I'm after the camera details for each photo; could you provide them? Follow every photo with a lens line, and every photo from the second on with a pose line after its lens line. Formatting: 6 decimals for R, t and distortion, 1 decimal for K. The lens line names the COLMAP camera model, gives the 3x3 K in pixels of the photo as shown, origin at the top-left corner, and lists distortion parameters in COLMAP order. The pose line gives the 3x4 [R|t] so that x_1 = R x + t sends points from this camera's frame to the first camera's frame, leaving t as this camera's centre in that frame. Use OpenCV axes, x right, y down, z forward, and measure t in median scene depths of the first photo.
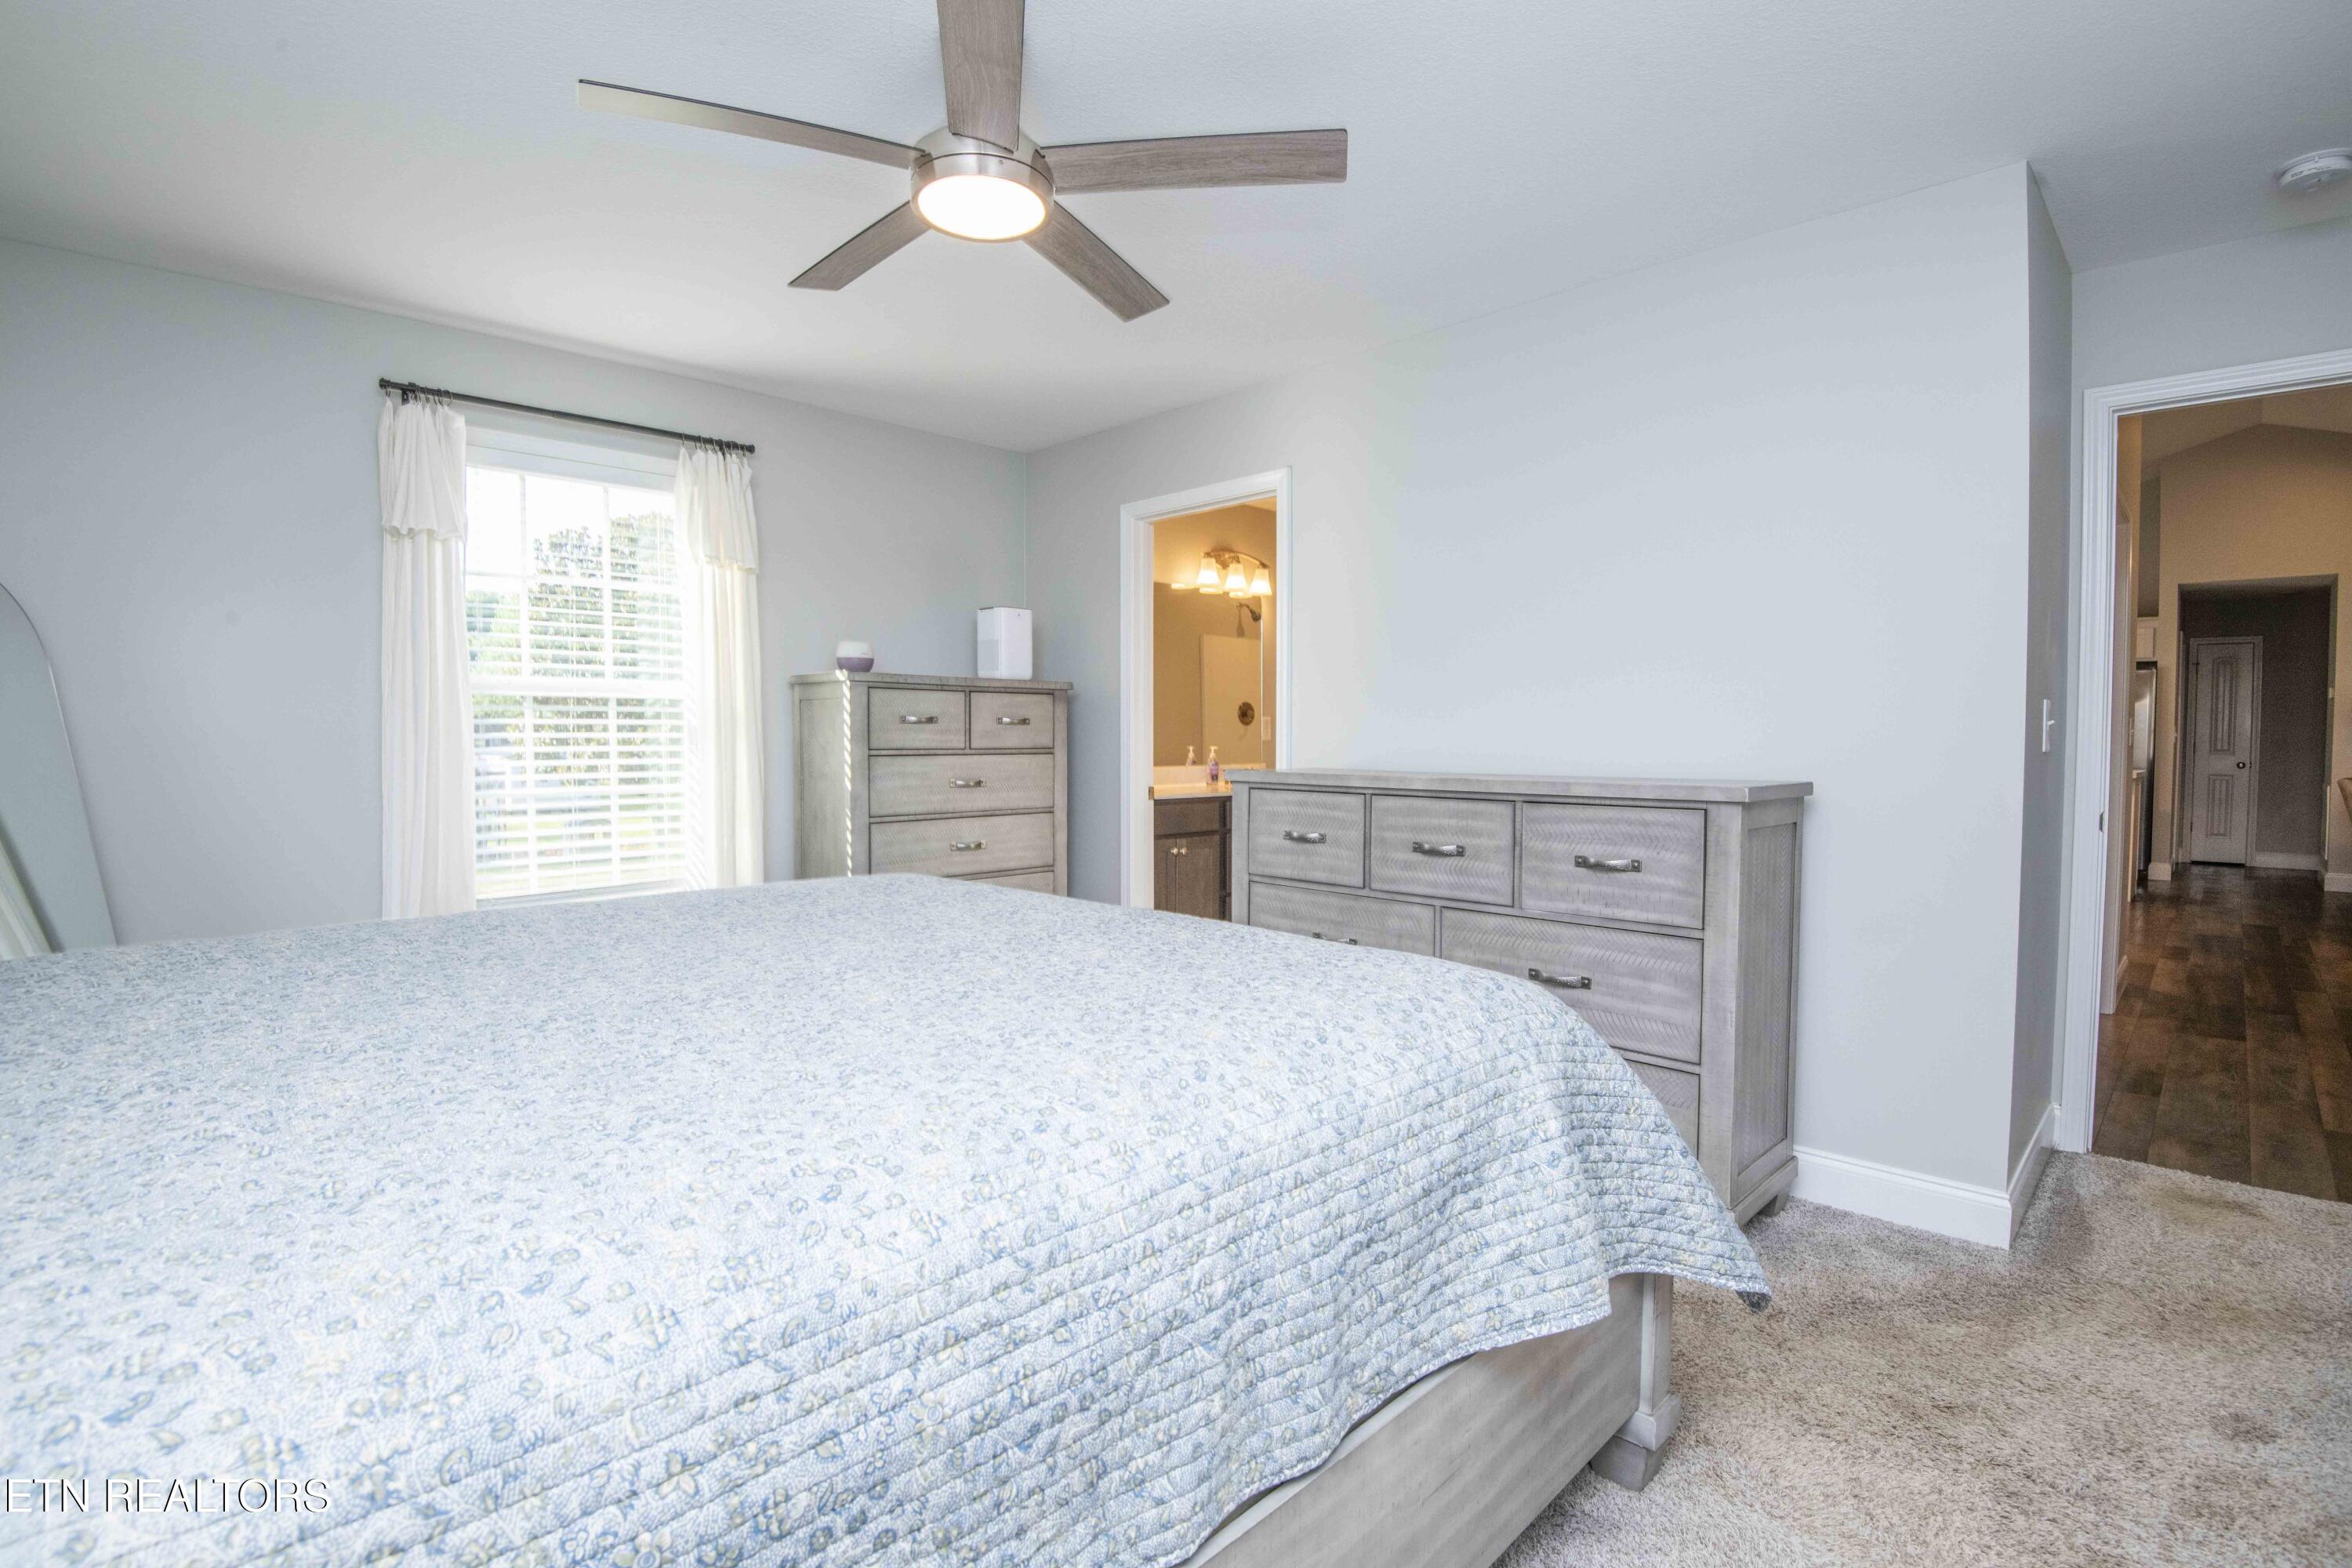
lens RADIAL K [[1088.4, 0, 1182.1], [0, 1088.4, 781.8], [0, 0, 1]] dist [-0.014606, -0.017709]
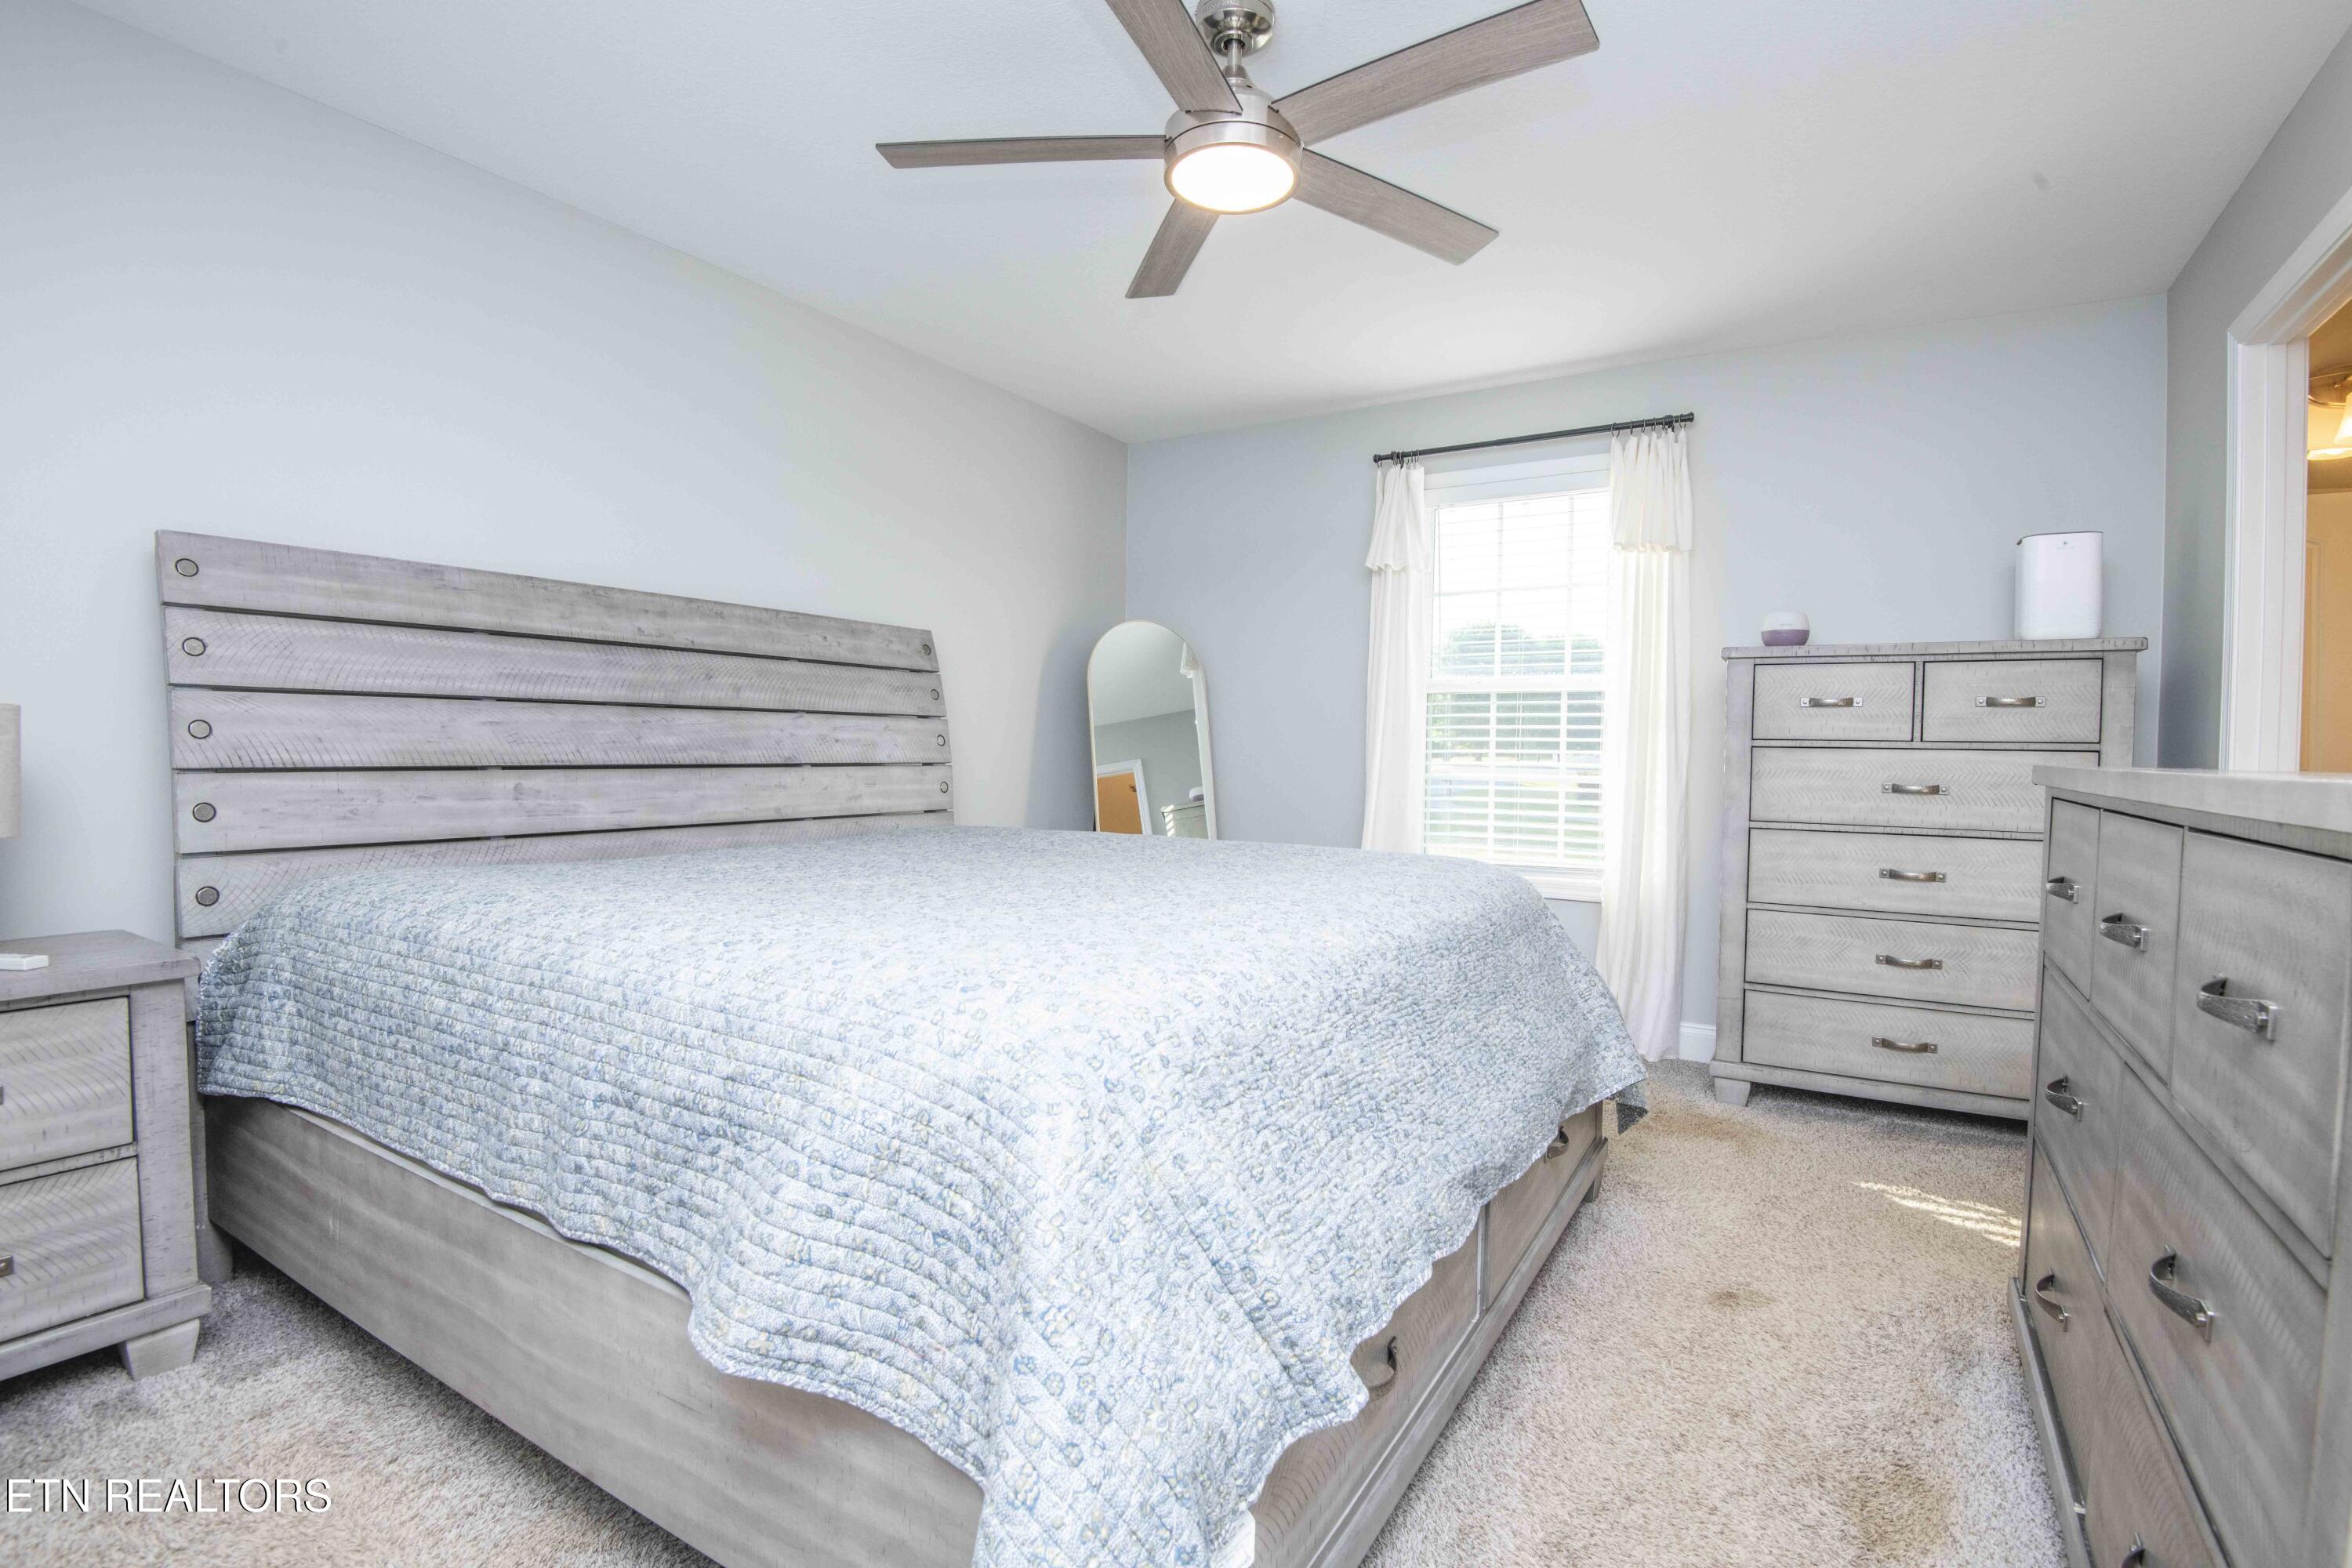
lens RADIAL K [[1088.4, 0, 1182.1], [0, 1088.4, 781.8], [0, 0, 1]] dist [-0.014606, -0.017709]
pose [[0.233701, 0.031784, -0.971789, 0.423997], [-0.052727, 0.998409, 0.019974, 0.009091], [0.970878, 0.046572, 0.235006, 0.386613]]
